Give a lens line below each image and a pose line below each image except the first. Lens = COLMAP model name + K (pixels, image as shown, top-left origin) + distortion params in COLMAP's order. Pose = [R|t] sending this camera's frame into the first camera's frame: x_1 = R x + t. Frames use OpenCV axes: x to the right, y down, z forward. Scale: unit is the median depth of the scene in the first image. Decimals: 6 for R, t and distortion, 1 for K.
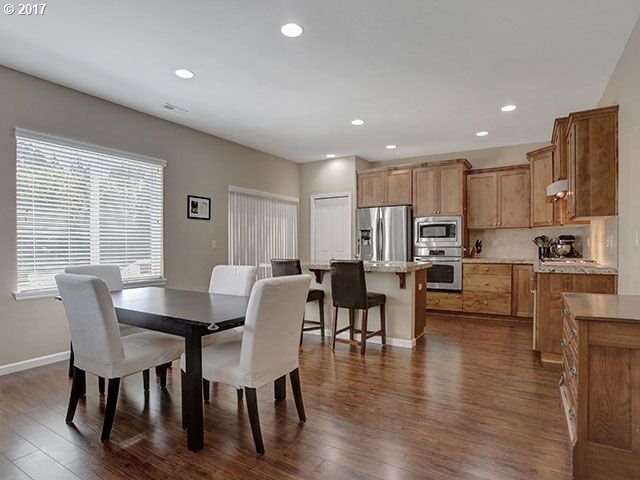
lens RADIAL K [[312.7, 0, 367.1], [0, 312.7, 252.3], [0, 0, 1]] dist [-0.001742, -0.000013]
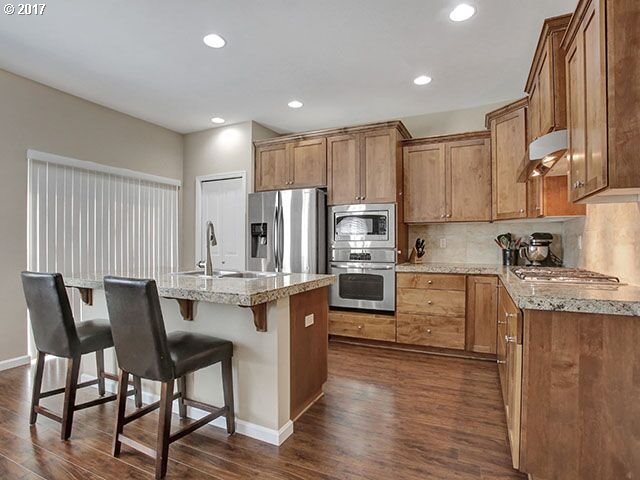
lens RADIAL K [[335.3, 0, 321.4], [0, 335.3, 245.8], [0, 0, 1]] dist [-0.042893, 0.000782]
pose [[0.999433, 0.006980, 0.032946, 0.117193], [-0.006464, 0.999855, -0.015750, -0.010266], [-0.033051, 0.015528, 0.999333, 0.270887]]
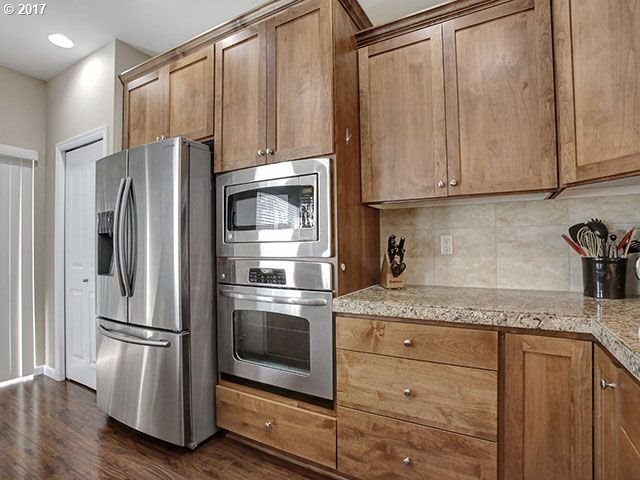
lens RADIAL K [[325.7, 0, 338.3], [0, 325.7, 242.1], [0, 0, 1]] dist [-0.075311, 0.035990]
pose [[0.999989, -0.004003, 0.002272, 0.311563], [0.004078, 0.999415, -0.033969, -0.022334], [-0.002135, 0.033978, 0.999420, 0.693486]]
